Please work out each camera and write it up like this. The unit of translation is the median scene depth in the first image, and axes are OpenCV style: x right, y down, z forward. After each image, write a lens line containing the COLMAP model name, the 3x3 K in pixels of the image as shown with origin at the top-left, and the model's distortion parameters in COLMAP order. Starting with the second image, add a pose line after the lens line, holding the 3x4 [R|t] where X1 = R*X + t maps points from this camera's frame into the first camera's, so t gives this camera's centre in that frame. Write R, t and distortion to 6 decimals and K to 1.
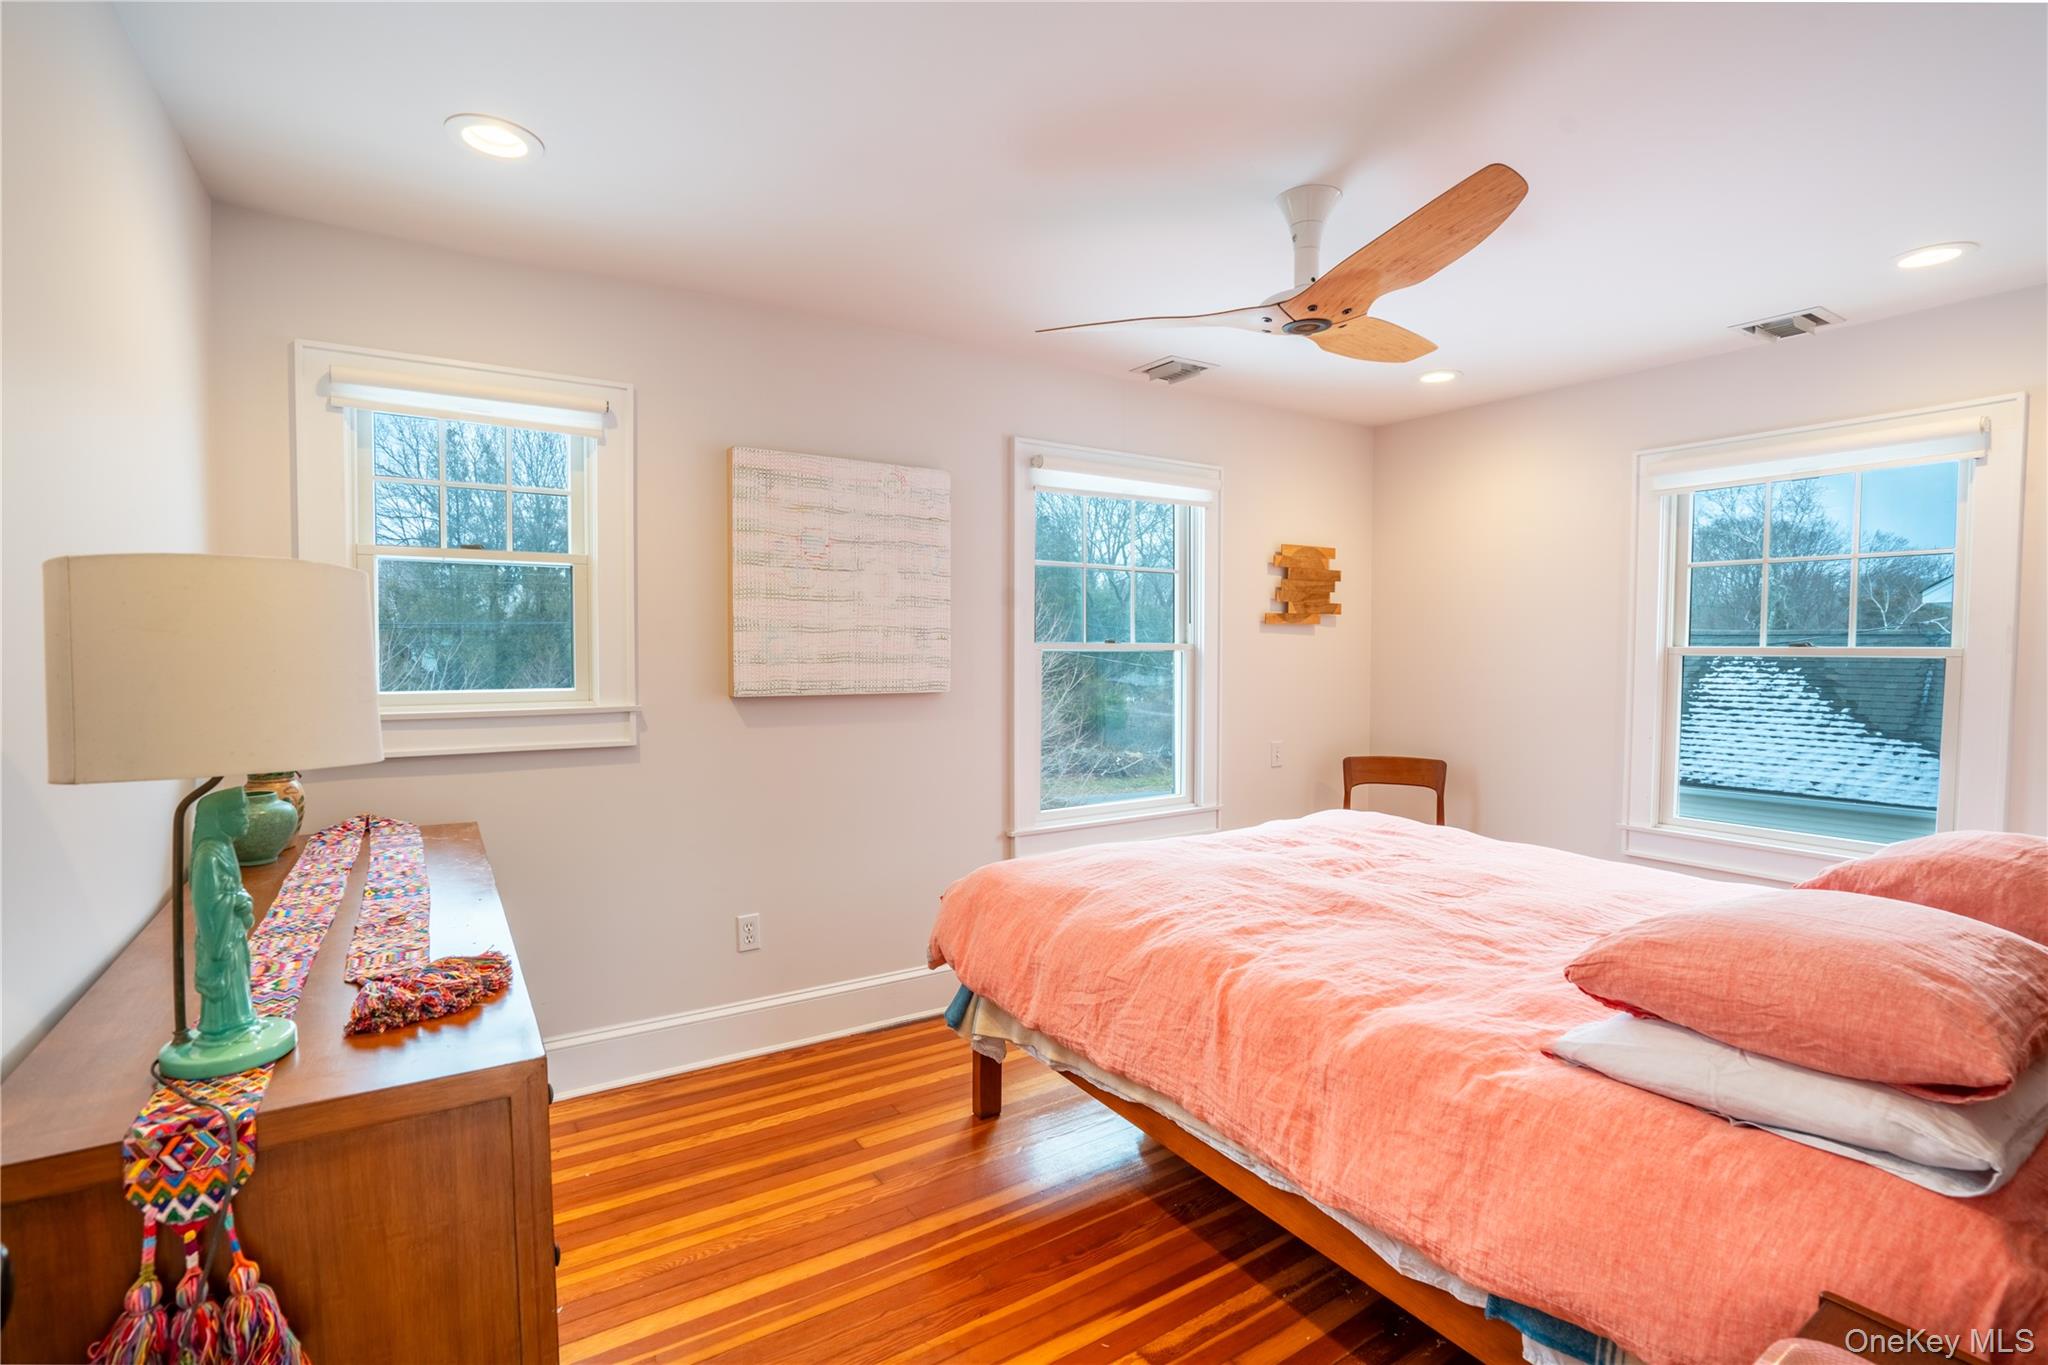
lens RADIAL K [[939.6, 0, 1027.7], [0, 939.6, 672.9], [0, 0, 1]] dist [-0.000945, 0.000084]
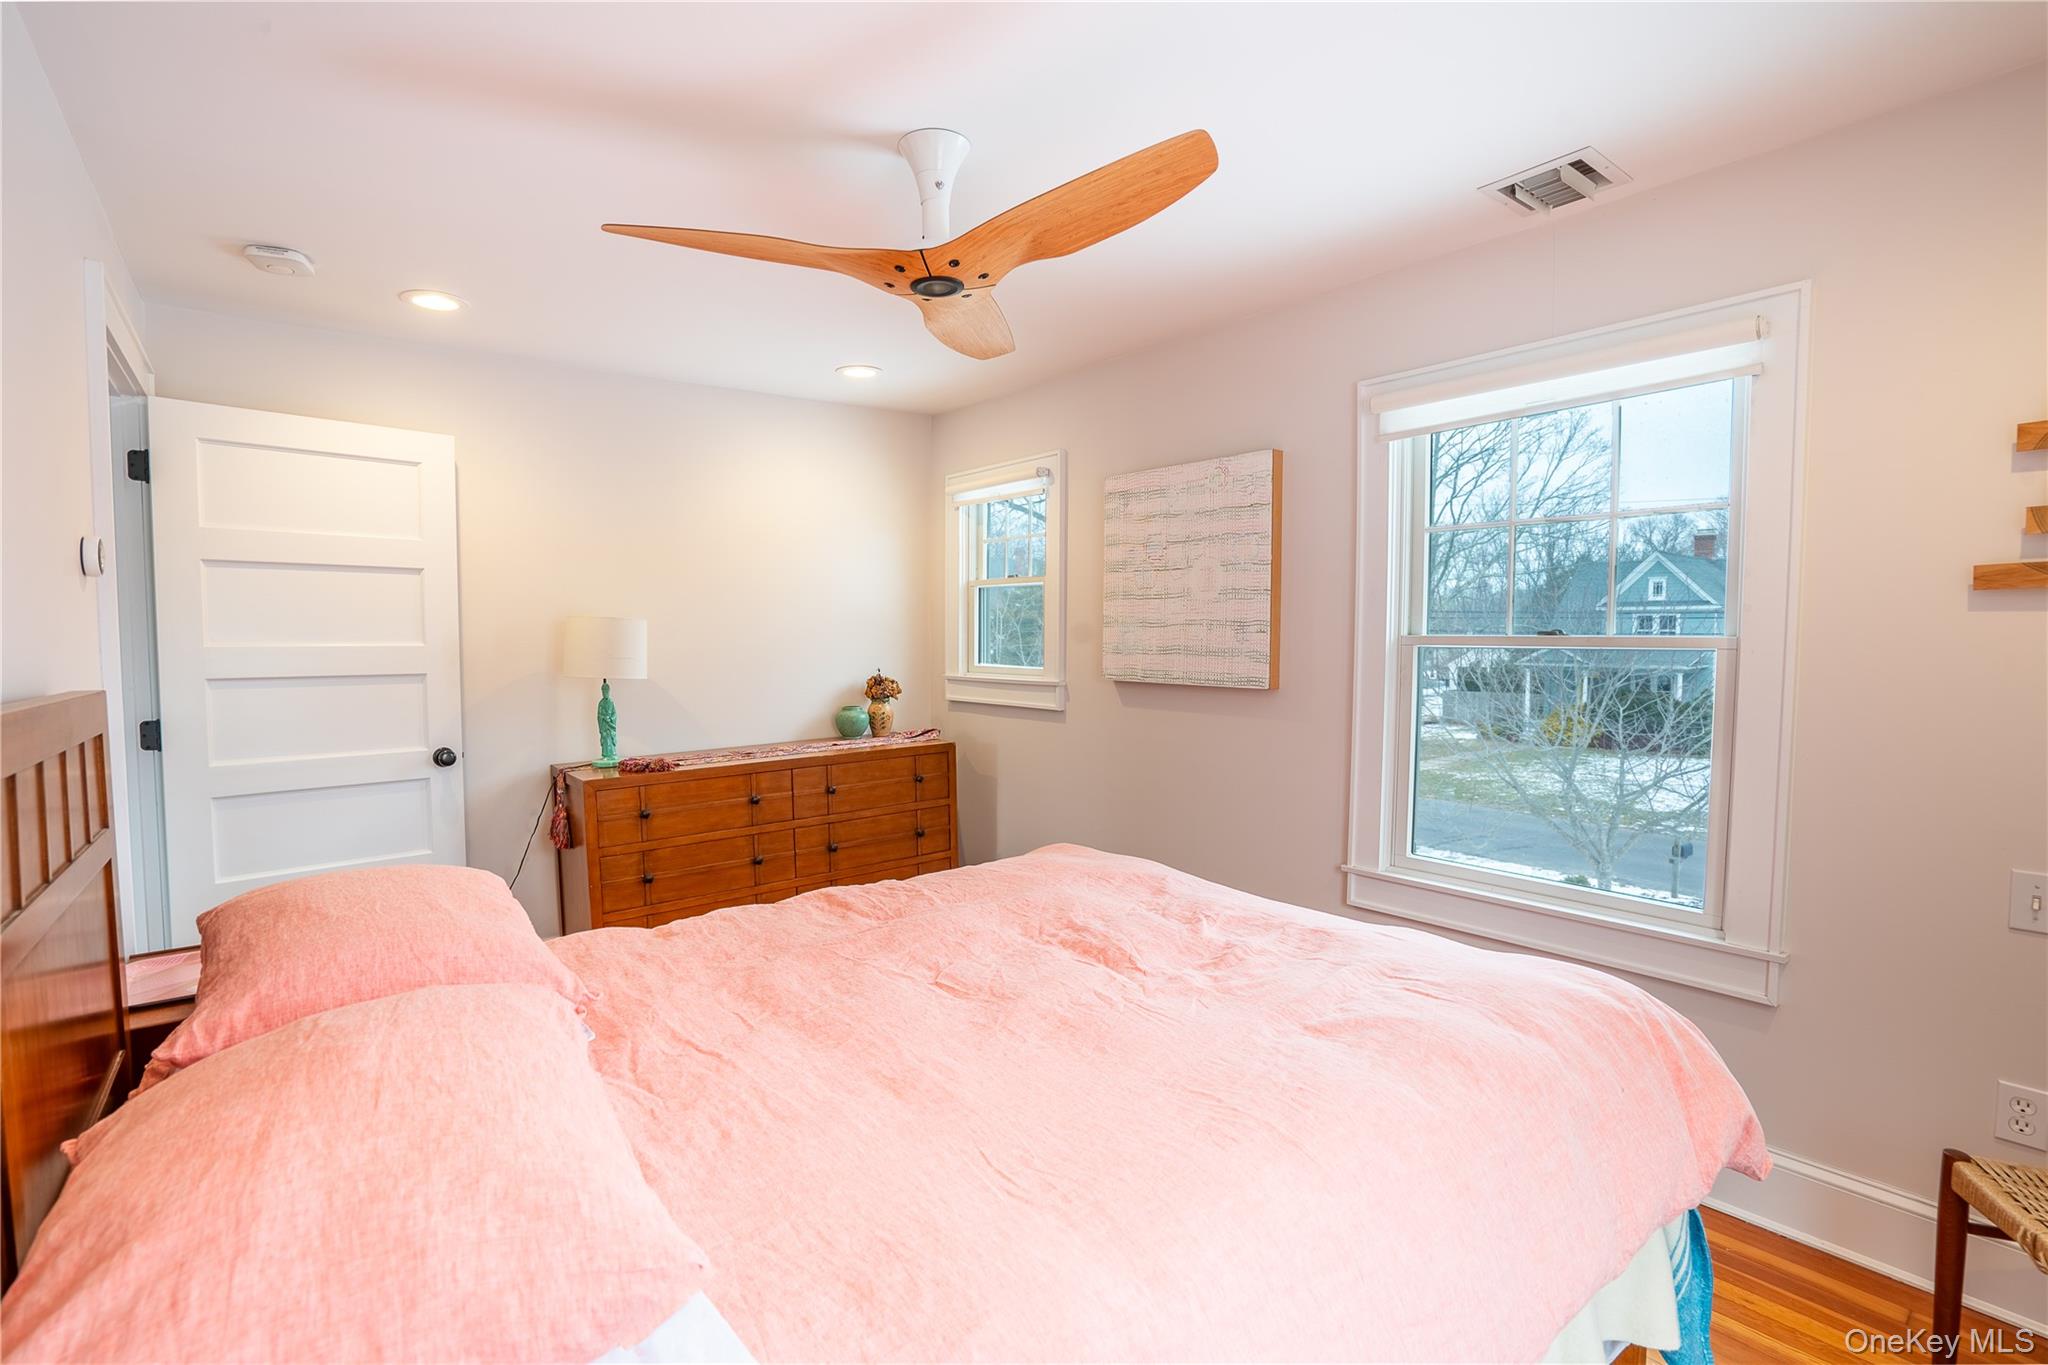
lens RADIAL K [[939.6, 0, 1031.0], [0, 939.6, 690.9], [0, 0, 1]] dist [-0.000945, 0.000084]
pose [[0.122781, 0.057791, -0.990750, 0.867017], [-0.029878, 0.998066, 0.054515, -0.023317], [0.991984, 0.022909, 0.124270, 0.706868]]
